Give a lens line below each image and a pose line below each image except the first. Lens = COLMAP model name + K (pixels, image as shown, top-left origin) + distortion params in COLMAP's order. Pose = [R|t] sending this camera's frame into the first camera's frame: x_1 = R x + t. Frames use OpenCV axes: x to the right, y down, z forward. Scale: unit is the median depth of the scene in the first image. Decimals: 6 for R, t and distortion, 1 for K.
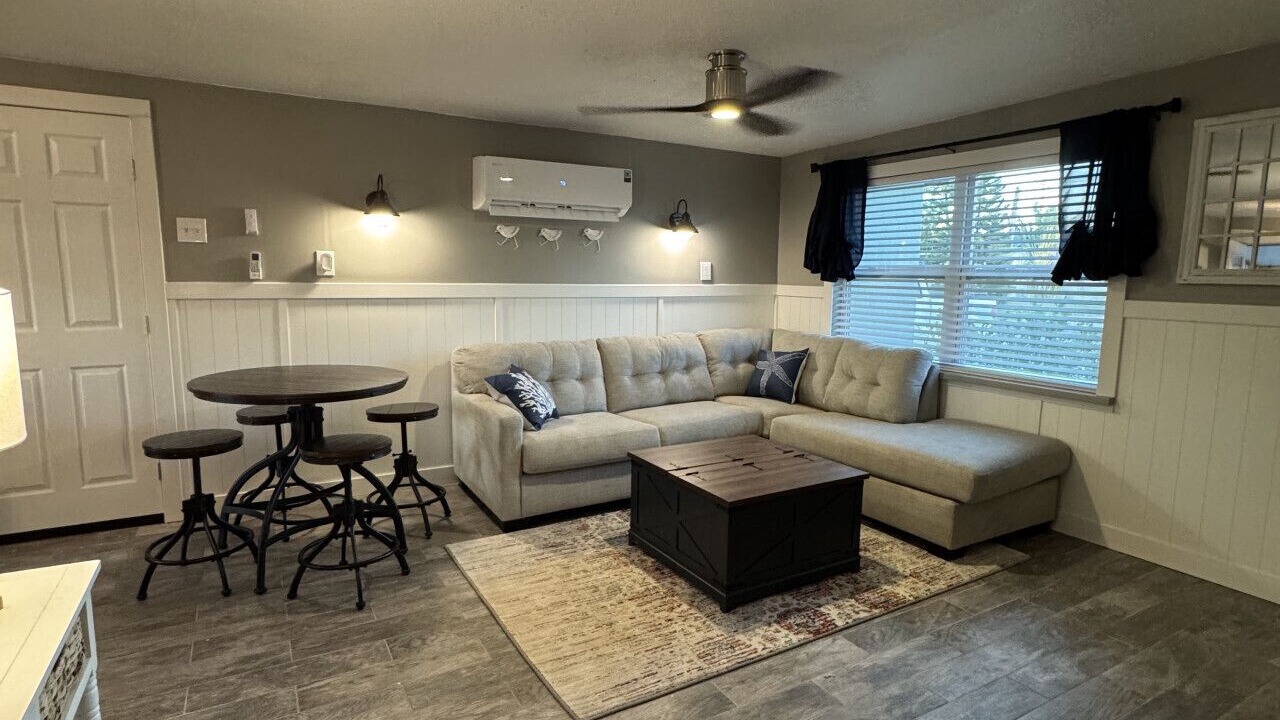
lens RADIAL K [[688.4, 0, 643.3], [0, 688.4, 352.2], [0, 0, 1]] dist [-0.001484, 0.000578]
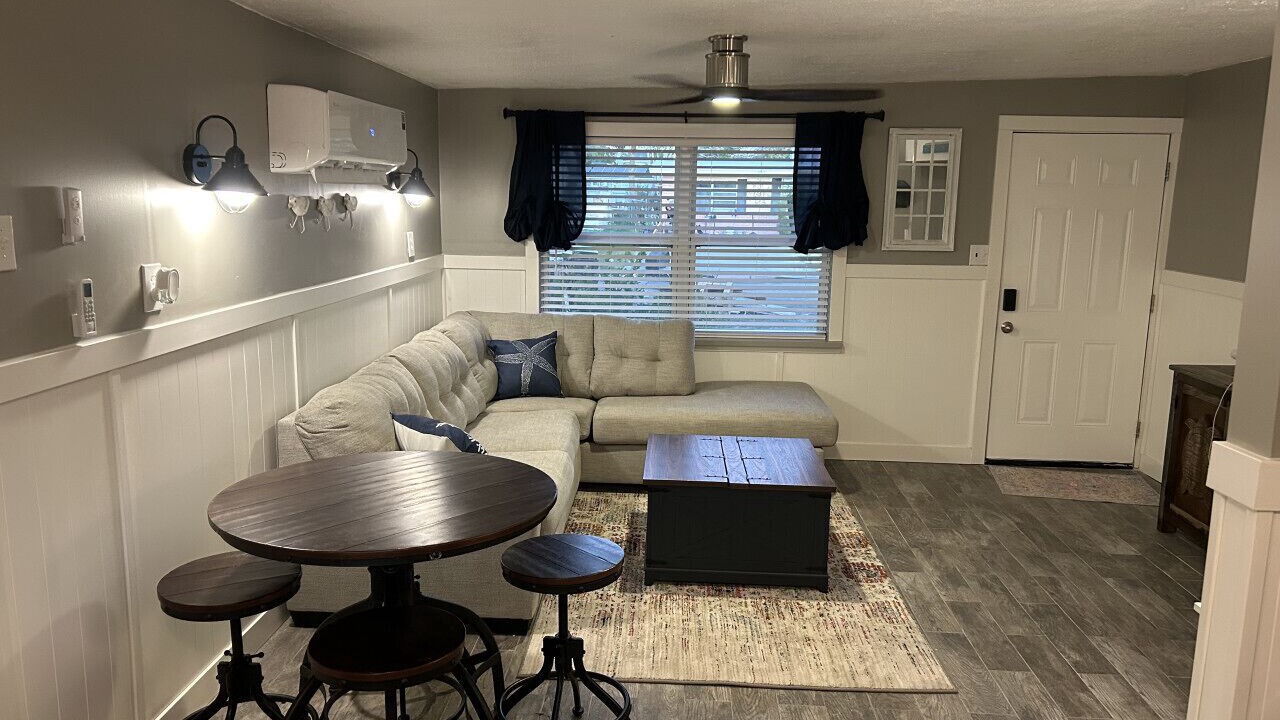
lens RADIAL K [[952.7, 0, 637.6], [0, 952.7, 366.5], [0, 0, 1]] dist [0.001748, -0.002190]
pose [[0.550795, -0.155847, 0.819962, -0.962568], [0.092376, 0.987760, 0.125688, -0.142825], [-0.829513, 0.006517, 0.558449, 0.340125]]
